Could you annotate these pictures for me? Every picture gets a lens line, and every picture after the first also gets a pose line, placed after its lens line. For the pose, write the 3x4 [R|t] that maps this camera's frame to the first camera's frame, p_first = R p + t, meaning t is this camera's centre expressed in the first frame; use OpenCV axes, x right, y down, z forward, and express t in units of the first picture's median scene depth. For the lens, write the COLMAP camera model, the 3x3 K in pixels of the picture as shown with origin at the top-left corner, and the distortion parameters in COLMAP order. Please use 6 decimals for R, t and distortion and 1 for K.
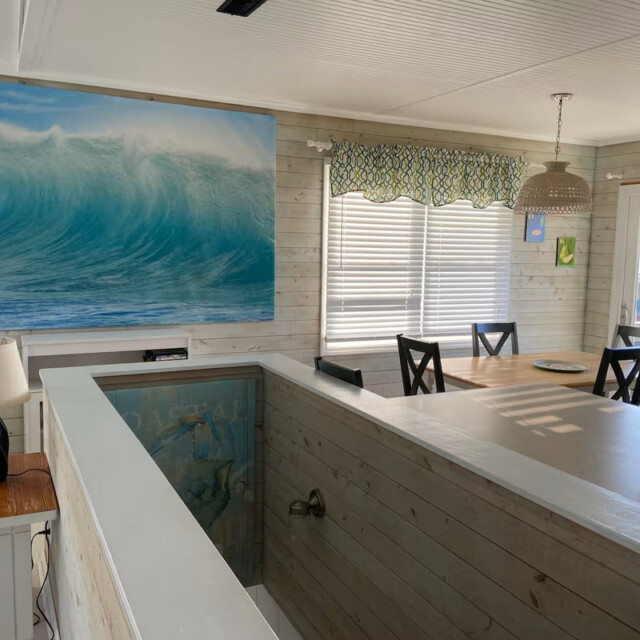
lens RADIAL K [[650.5, 0, 318.7], [0, 650.5, 319.8], [0, 0, 1]] dist [0.067134, 0.000000]
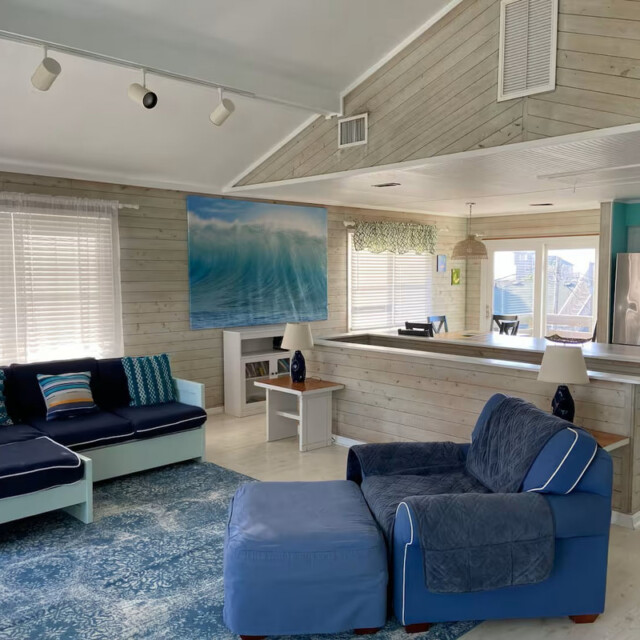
lens RADIAL K [[650.5, 0, 321.4], [0, 650.5, 320.1], [0, 0, 1]] dist [0.067134, 0.000000]
pose [[0.955555, -0.045652, 0.291257, -0.608946], [0.055950, 0.998065, -0.027124, 0.049594], [-0.289455, 0.042214, 0.956260, -0.711973]]
